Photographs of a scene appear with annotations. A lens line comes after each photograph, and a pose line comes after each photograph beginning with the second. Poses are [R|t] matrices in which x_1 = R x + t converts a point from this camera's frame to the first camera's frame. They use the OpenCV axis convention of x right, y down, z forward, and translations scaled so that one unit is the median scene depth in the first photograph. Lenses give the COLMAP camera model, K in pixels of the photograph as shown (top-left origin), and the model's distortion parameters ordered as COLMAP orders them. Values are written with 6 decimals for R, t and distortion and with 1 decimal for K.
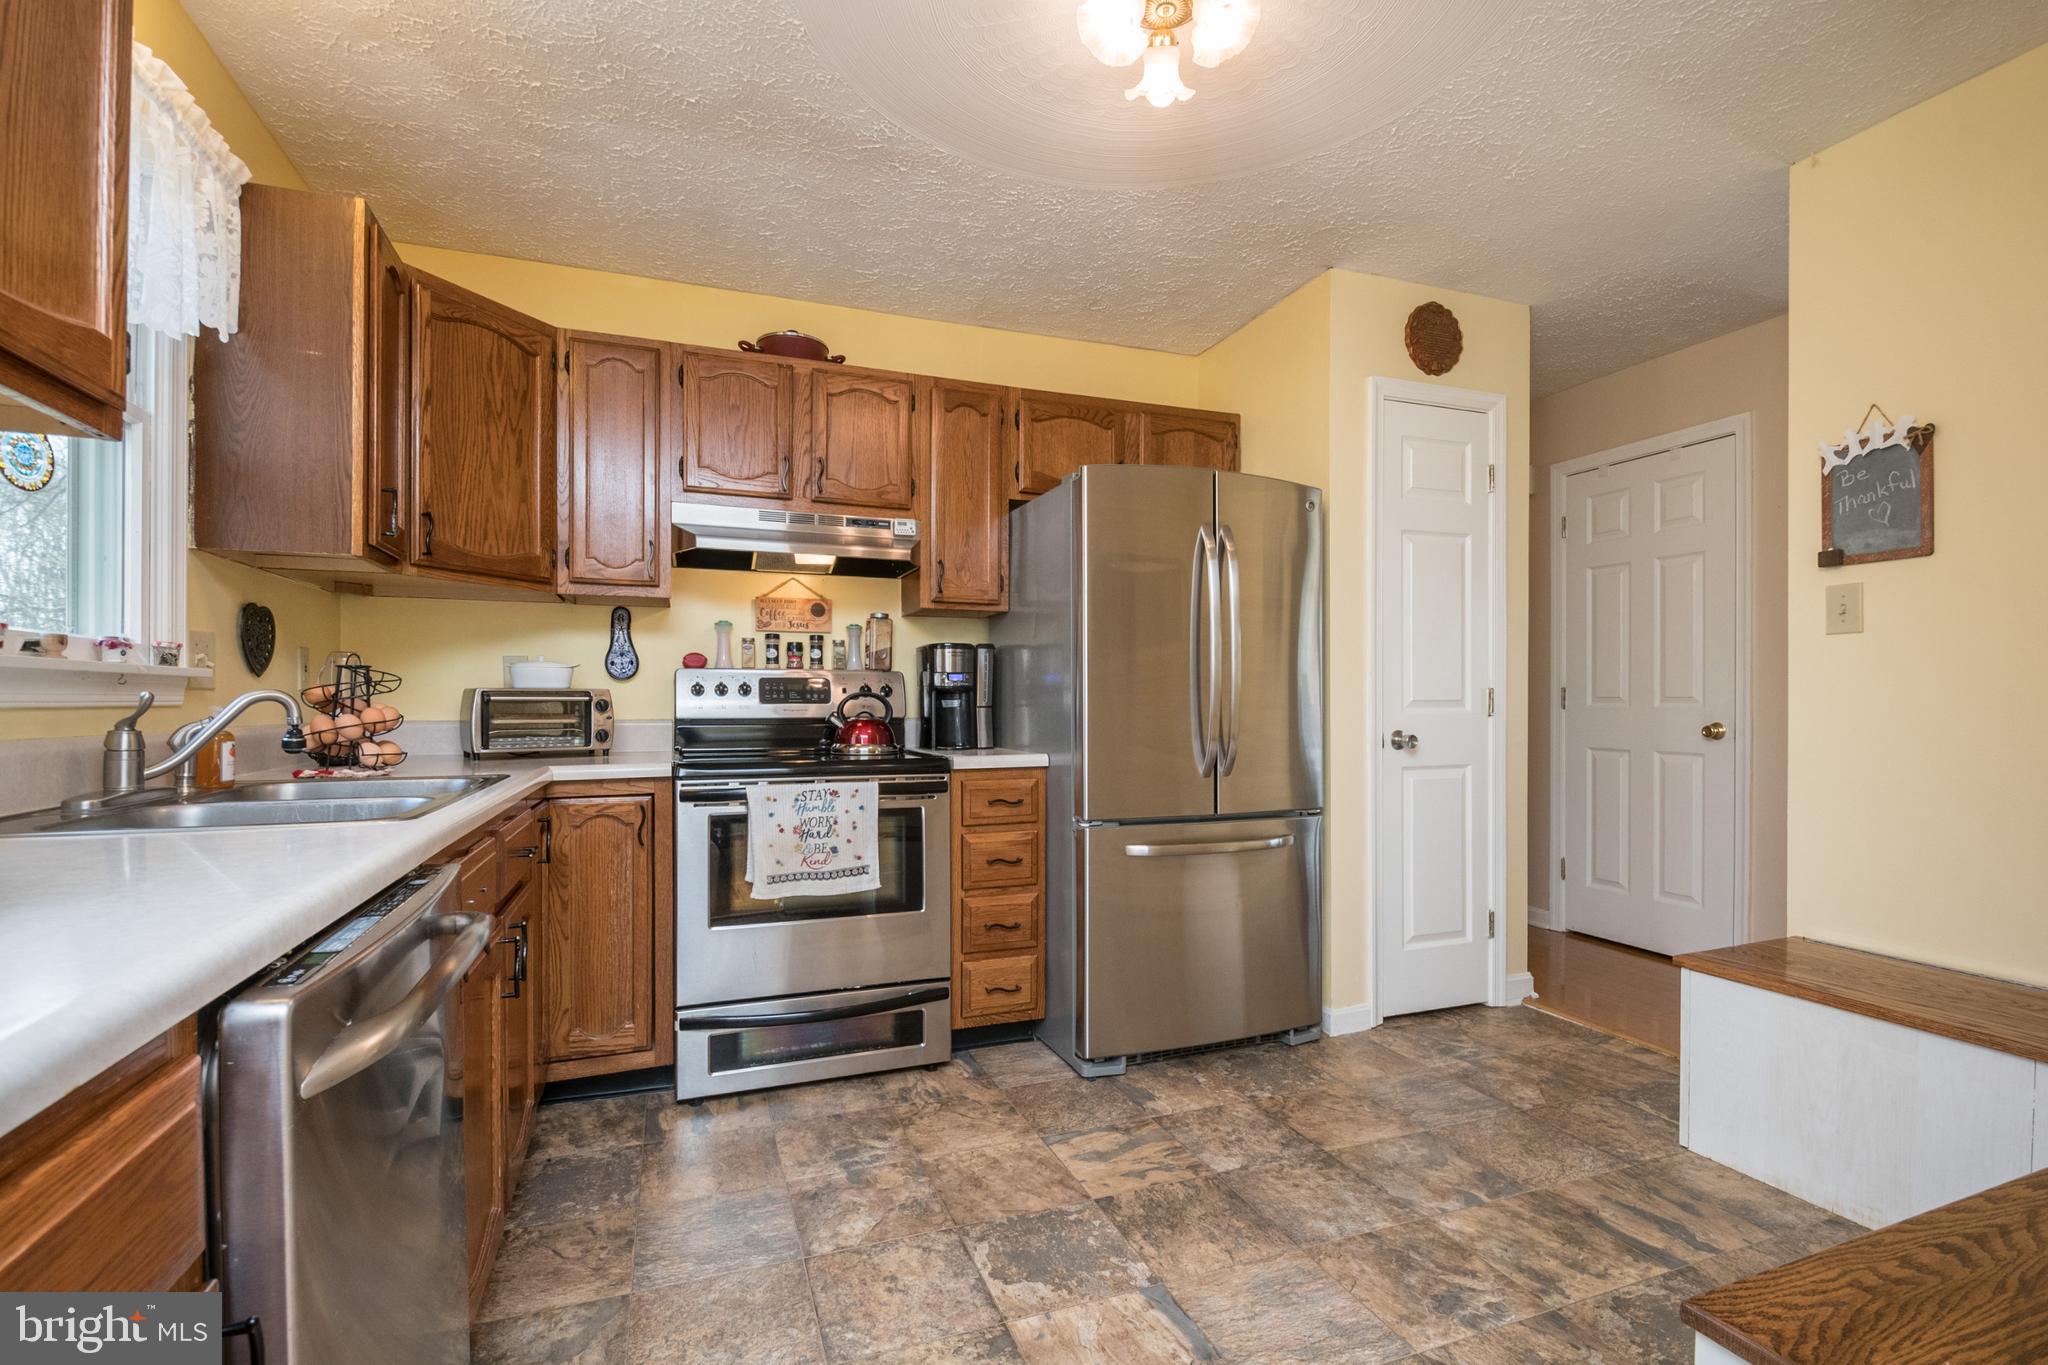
lens RADIAL K [[905.4, 0, 1014.6], [0, 905.4, 699.8], [0, 0, 1]] dist [-0.001060, -0.007905]
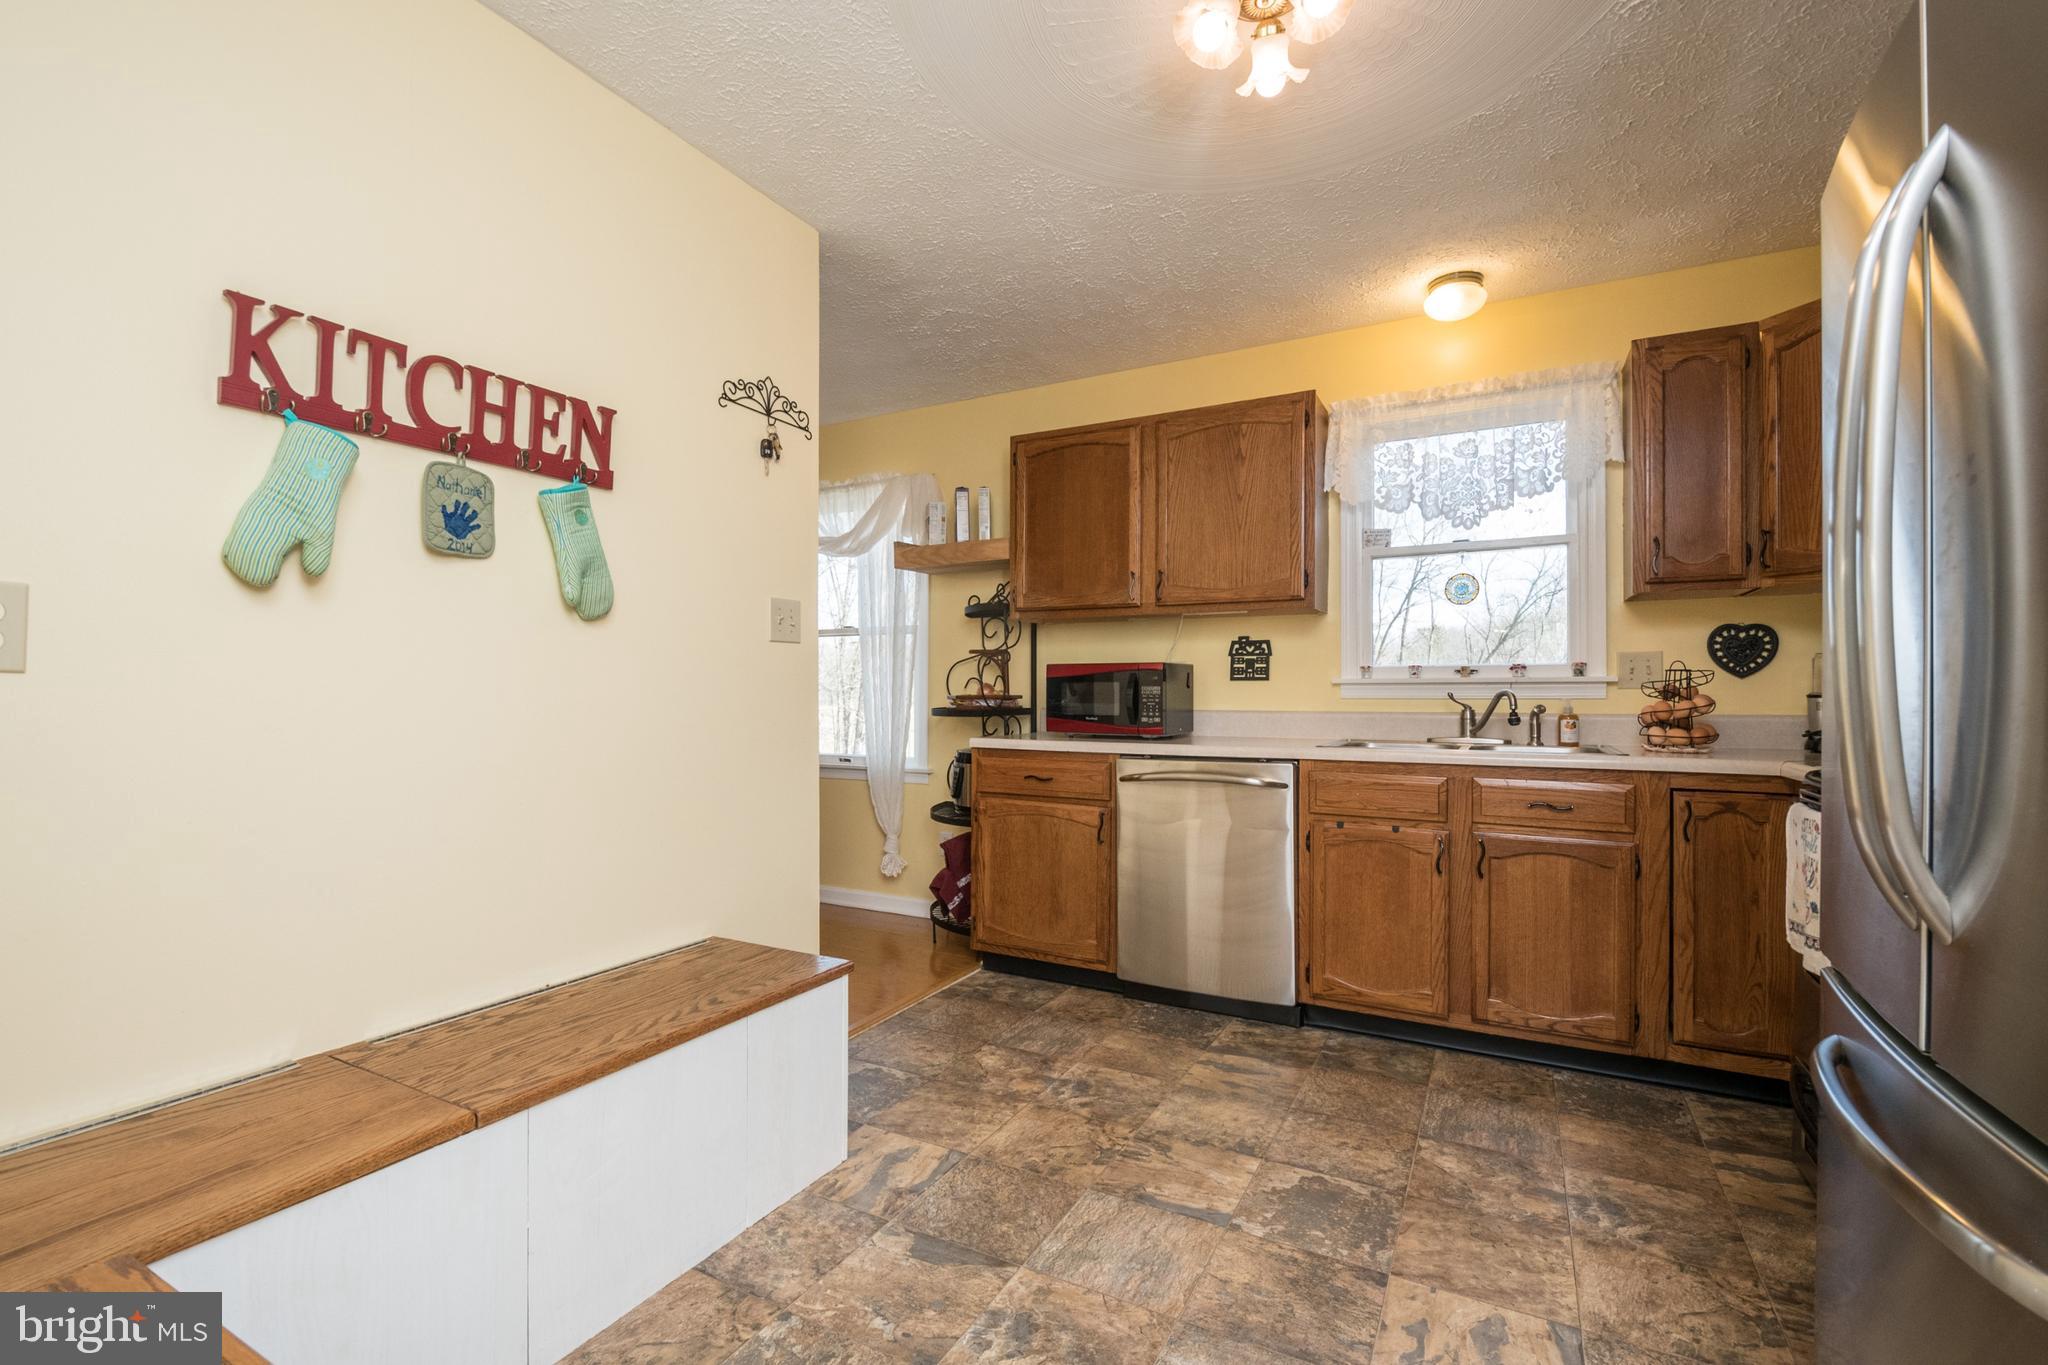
lens RADIAL K [[905.4, 0, 1014.6], [0, 905.4, 699.8], [0, 0, 1]] dist [-0.001060, -0.007905]
pose [[-0.749287, 0.000377, -0.662245, 0.763299], [-0.001260, 0.999997, 0.001995, 0.004433], [0.662244, 0.002330, -0.749284, 1.165269]]
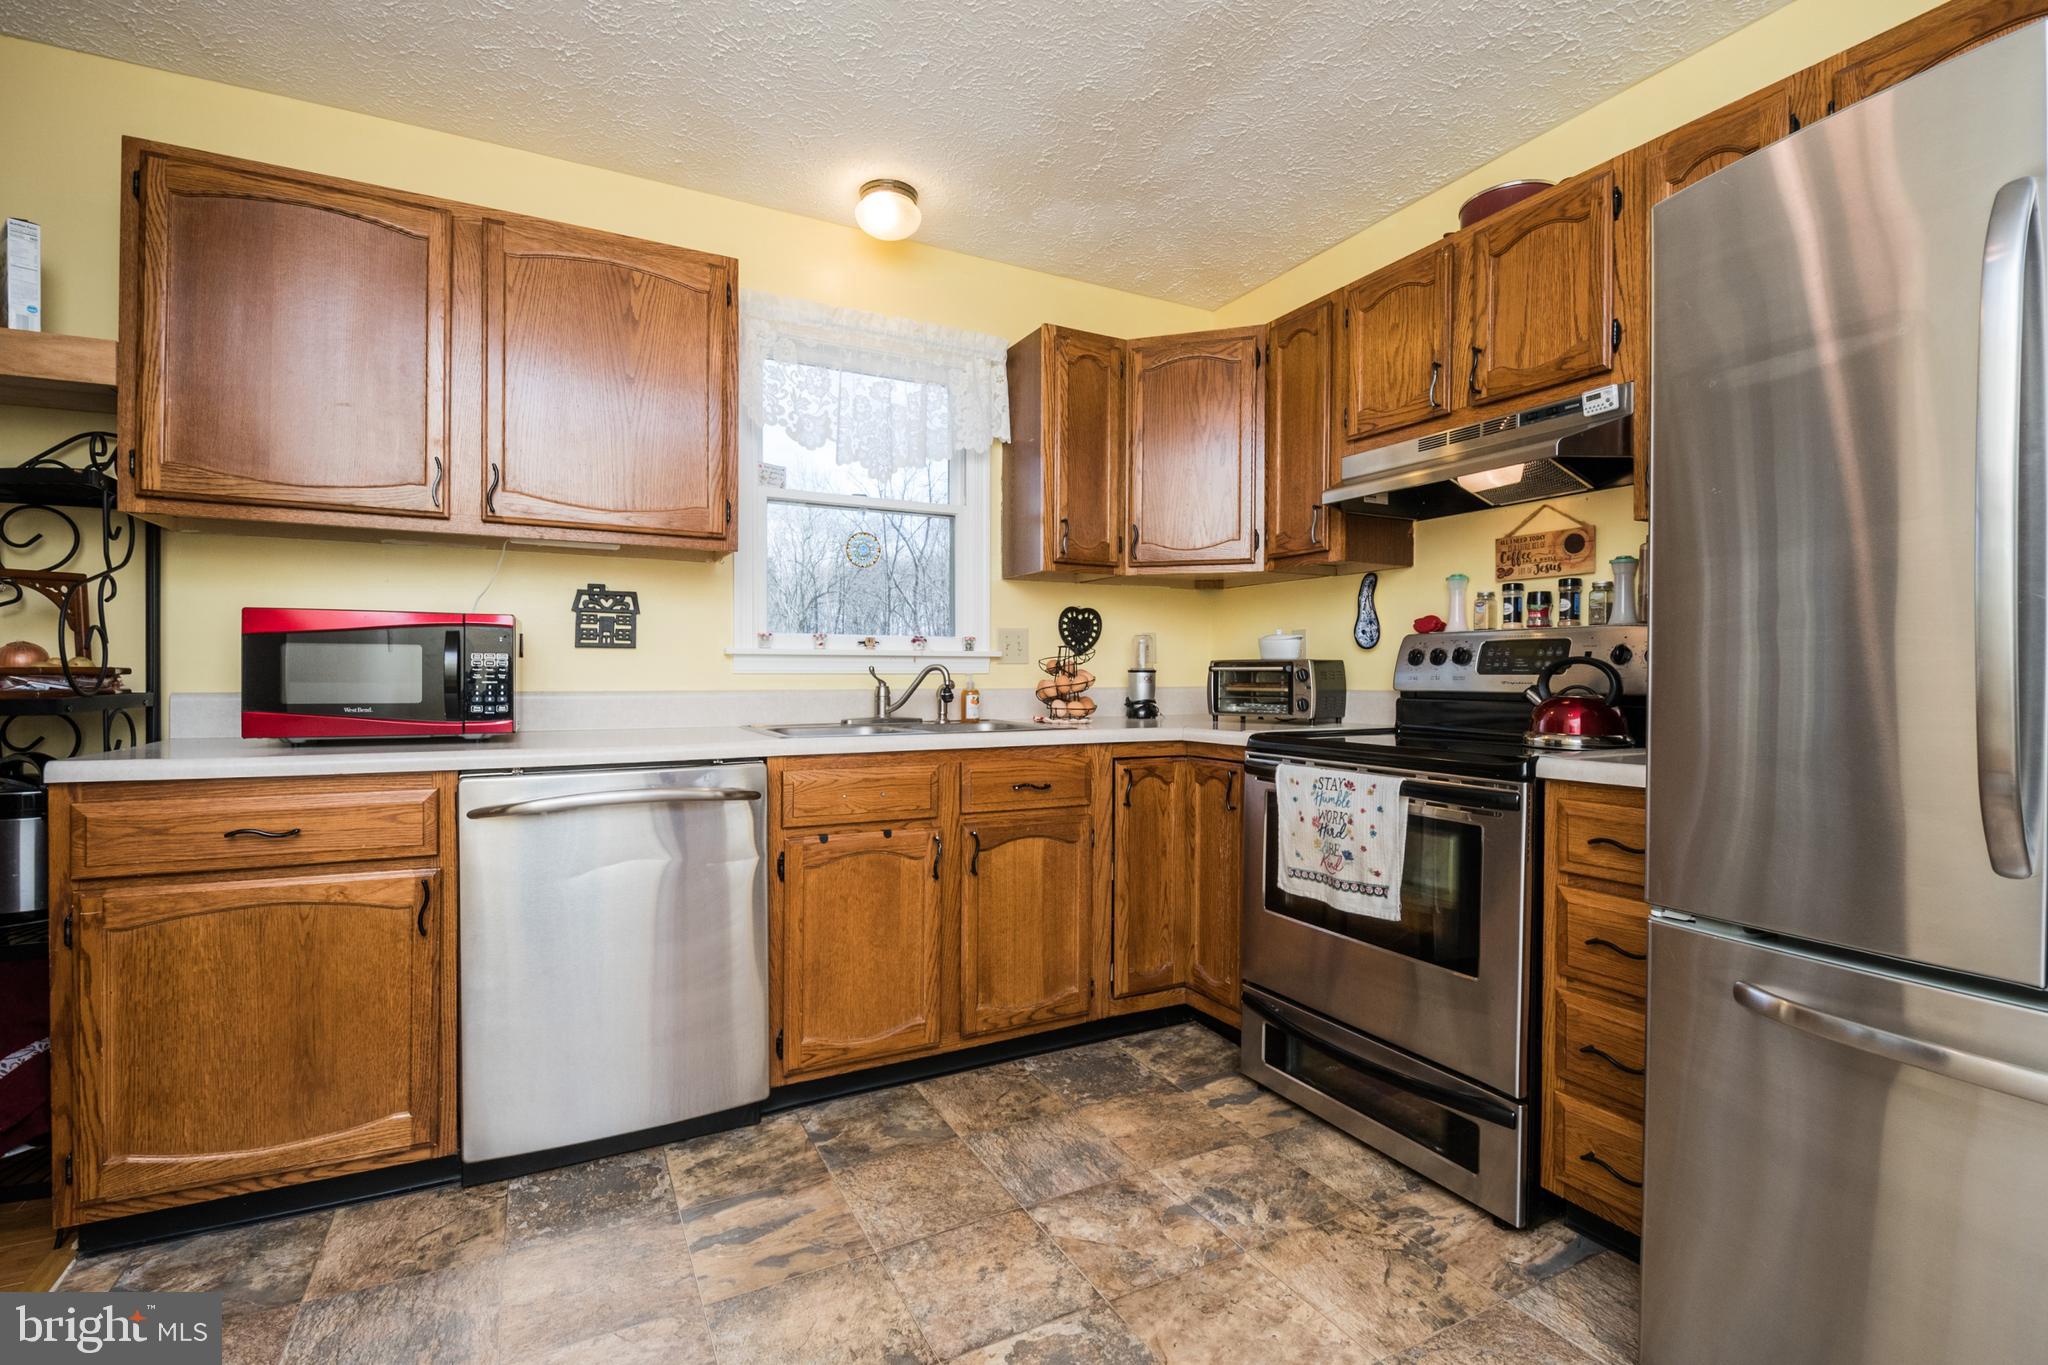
lens RADIAL K [[907.8, 0, 1024.0], [0, 907.8, 682.5], [0, 0, 1]] dist [0.017127, -0.017538]
pose [[0.134628, 0.009183, -0.990854, 0.588180], [0.000223, 0.999957, 0.009297, 0.005212], [0.990896, -0.001473, 0.134621, 0.637769]]
